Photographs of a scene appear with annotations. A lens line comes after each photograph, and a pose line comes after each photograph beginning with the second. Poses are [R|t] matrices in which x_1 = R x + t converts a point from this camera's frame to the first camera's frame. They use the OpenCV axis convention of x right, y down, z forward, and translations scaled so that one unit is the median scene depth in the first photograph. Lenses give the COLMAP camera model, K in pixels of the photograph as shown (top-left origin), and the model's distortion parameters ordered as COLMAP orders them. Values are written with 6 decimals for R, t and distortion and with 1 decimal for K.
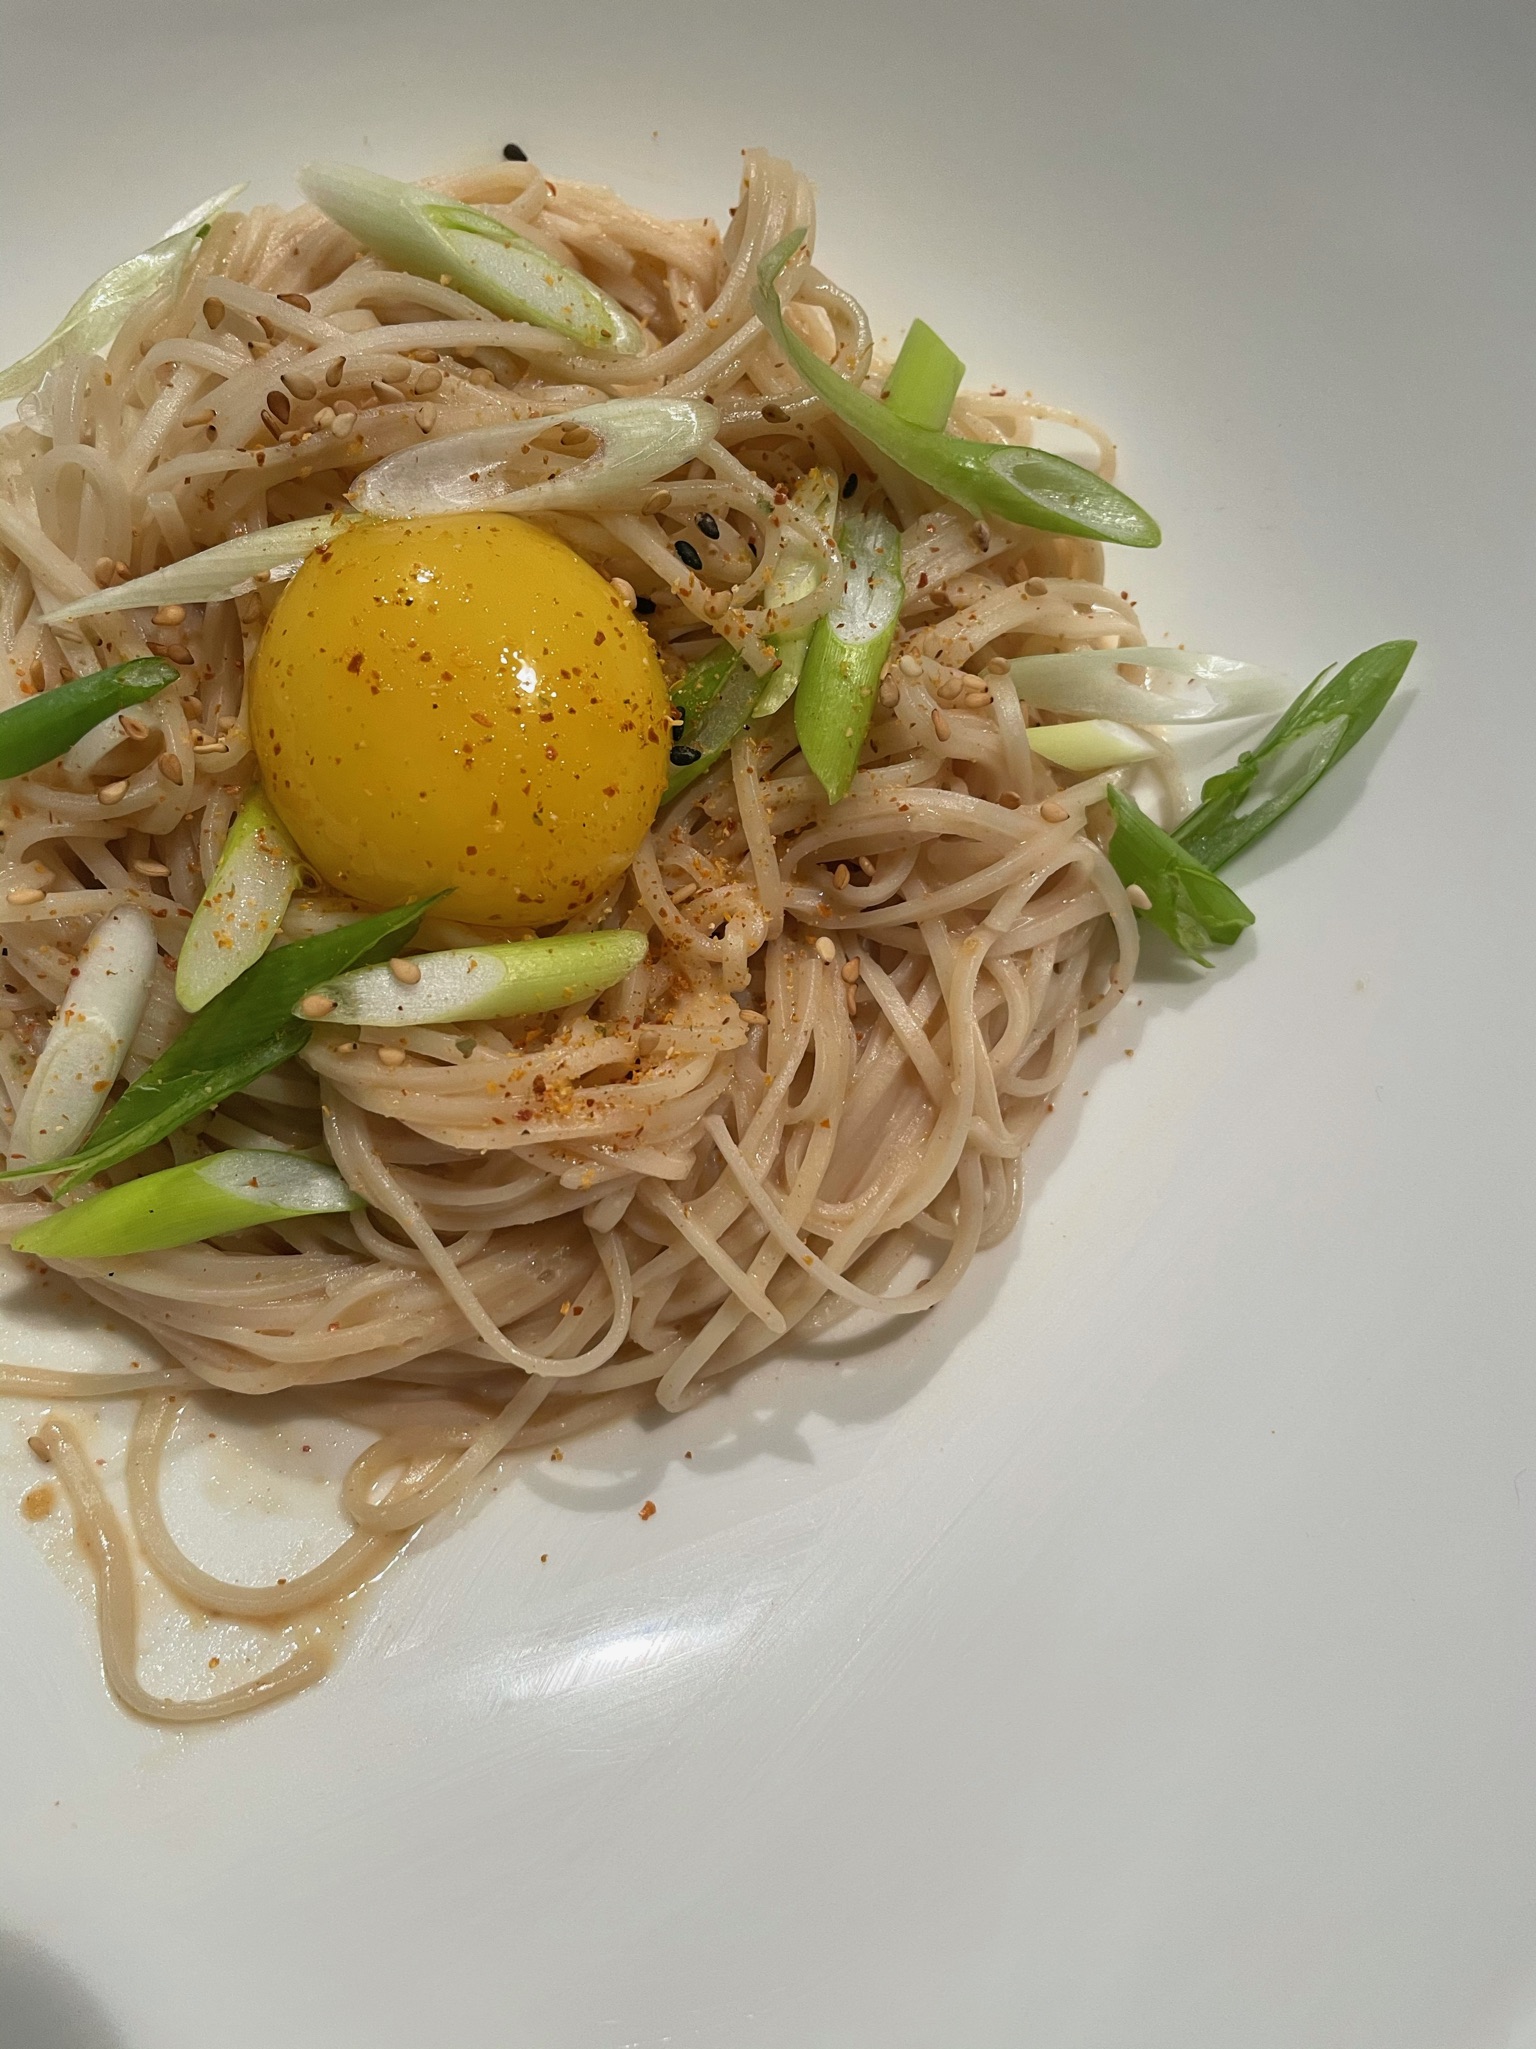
lens RADIAL K [[1575.2, 0, 760.4], [0, 1575.2, 1029.1], [0, 0, 1]] dist [0.061135, -0.114719]
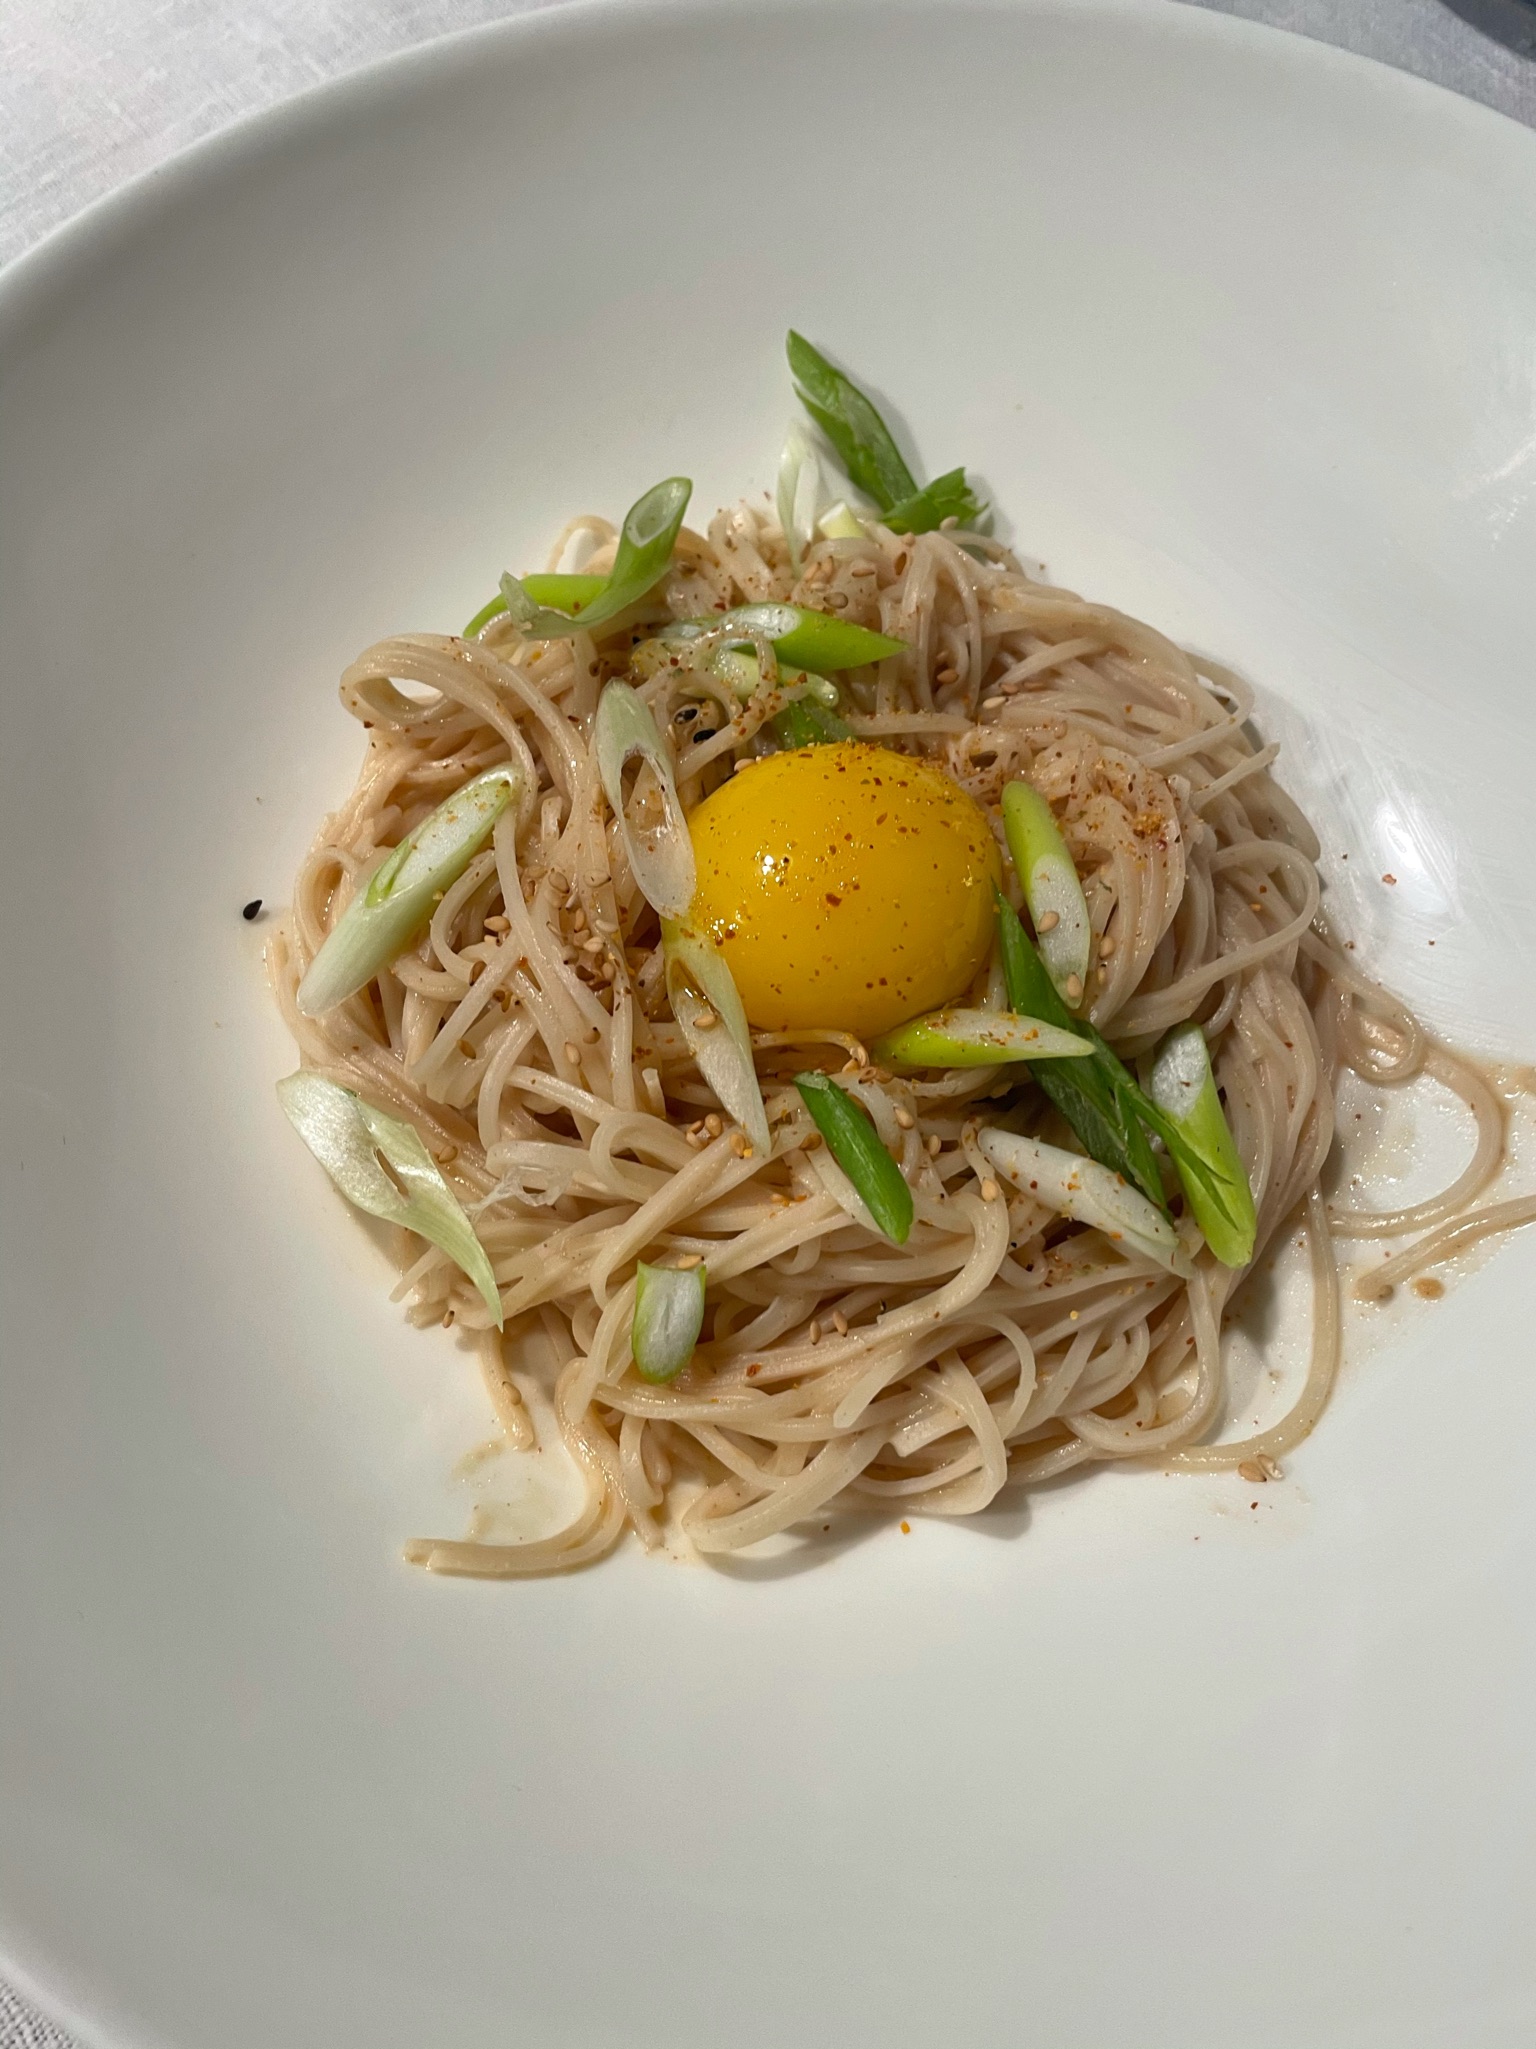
lens RADIAL K [[1575.2, 0, 769.0], [0, 1575.2, 1006.3], [0, 0, 1]] dist [0.061135, -0.114719]
pose [[0.079658, -0.929883, 0.359128, -0.718318], [0.978912, 0.140961, 0.147854, -0.412337], [-0.188110, 0.339777, 0.921502, -0.121511]]
